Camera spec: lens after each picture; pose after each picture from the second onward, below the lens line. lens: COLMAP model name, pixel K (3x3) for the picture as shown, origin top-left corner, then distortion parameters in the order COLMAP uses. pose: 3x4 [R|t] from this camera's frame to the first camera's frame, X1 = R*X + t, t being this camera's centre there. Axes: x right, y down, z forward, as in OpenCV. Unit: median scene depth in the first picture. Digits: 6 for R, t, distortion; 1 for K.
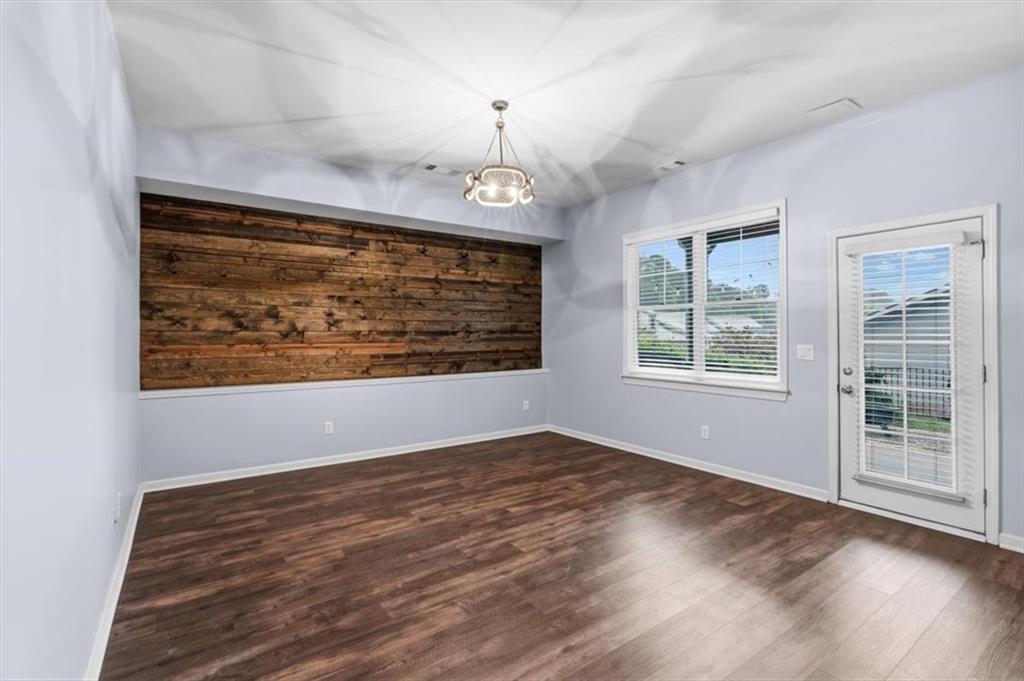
lens RADIAL K [[487.9, 0, 518.4], [0, 487.9, 334.8], [0, 0, 1]] dist [0.005222, 0.002418]
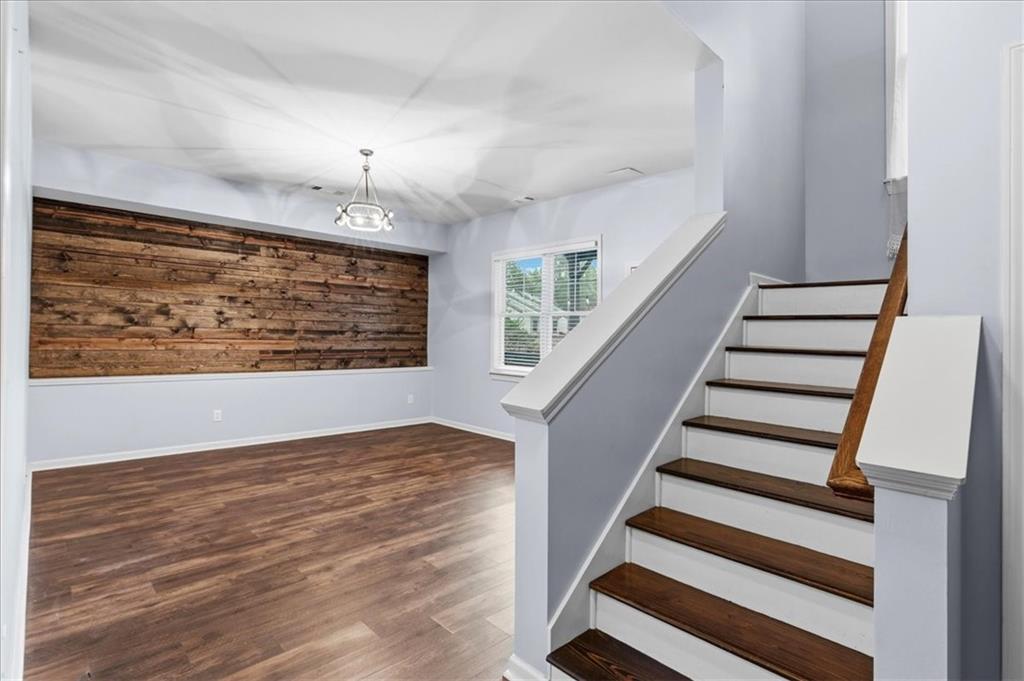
lens RADIAL K [[487.9, 0, 506.3], [0, 487.9, 340.2], [0, 0, 1]] dist [0.005222, 0.002418]
pose [[0.988177, 0.020757, 0.151907, 0.103771], [-0.021734, 0.999752, 0.004775, 0.000673], [-0.151770, -0.008020, 0.988383, -0.229674]]
